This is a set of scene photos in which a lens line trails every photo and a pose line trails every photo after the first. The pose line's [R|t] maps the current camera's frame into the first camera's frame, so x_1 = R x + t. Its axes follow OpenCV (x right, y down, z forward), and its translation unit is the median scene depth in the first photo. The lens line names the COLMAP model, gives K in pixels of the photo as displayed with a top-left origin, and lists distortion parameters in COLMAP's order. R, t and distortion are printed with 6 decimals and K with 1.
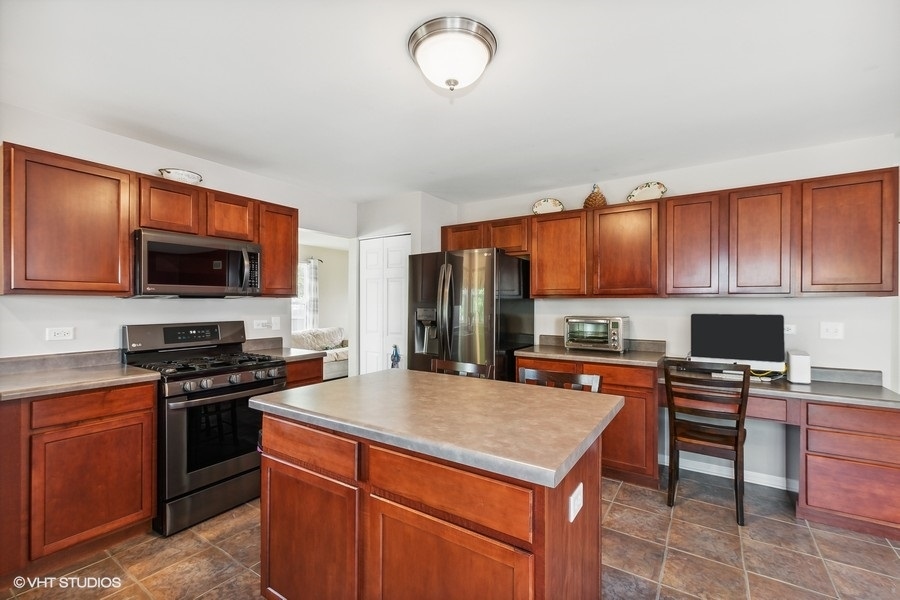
lens RADIAL K [[389.4, 0, 443.8], [0, 389.4, 303.4], [0, 0, 1]] dist [0.006644, -0.000972]
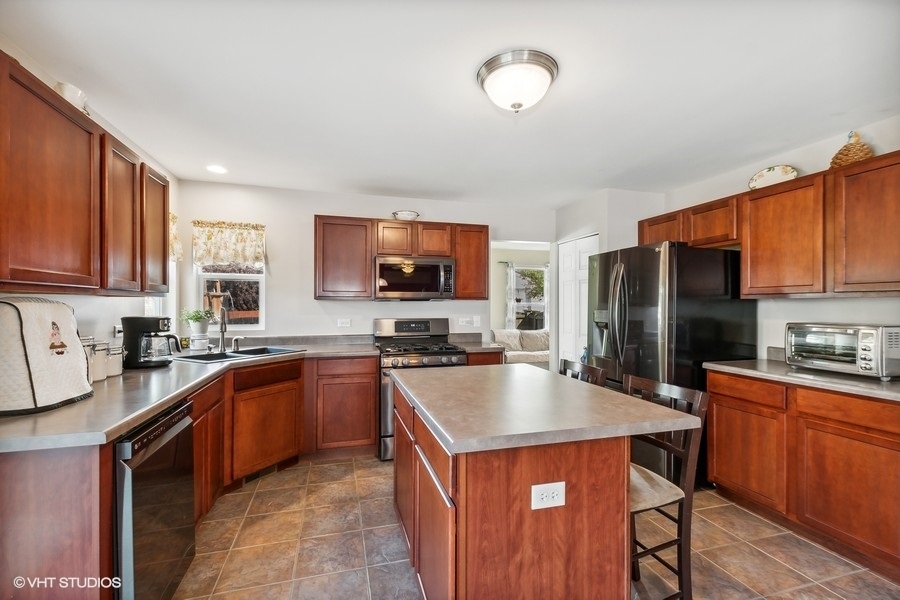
lens RADIAL K [[389.4, 0, 445.5], [0, 389.4, 303.7], [0, 0, 1]] dist [0.006644, -0.000972]
pose [[0.764598, -0.001552, -0.644506, 0.312957], [-0.000406, 0.999996, -0.002890, 0.000127], [0.644508, 0.002471, 0.764594, 0.010671]]
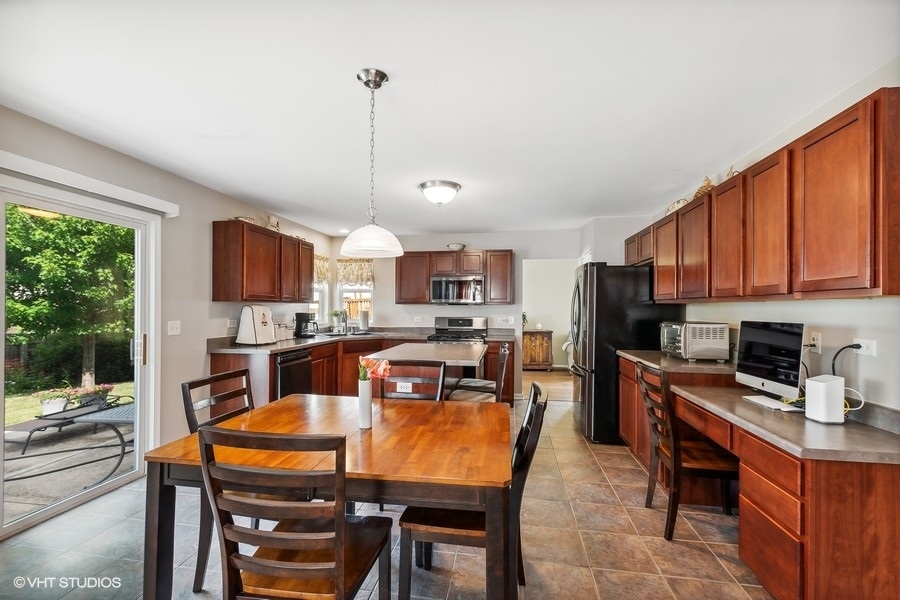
lens RADIAL K [[389.4, 0, 445.7], [0, 389.4, 303.9], [0, 0, 1]] dist [0.006644, -0.000972]
pose [[0.419456, -0.007803, -0.907742, 1.052380], [-0.003338, 0.999943, -0.010138, 0.001745], [0.907769, 0.007282, 0.419406, 0.077203]]
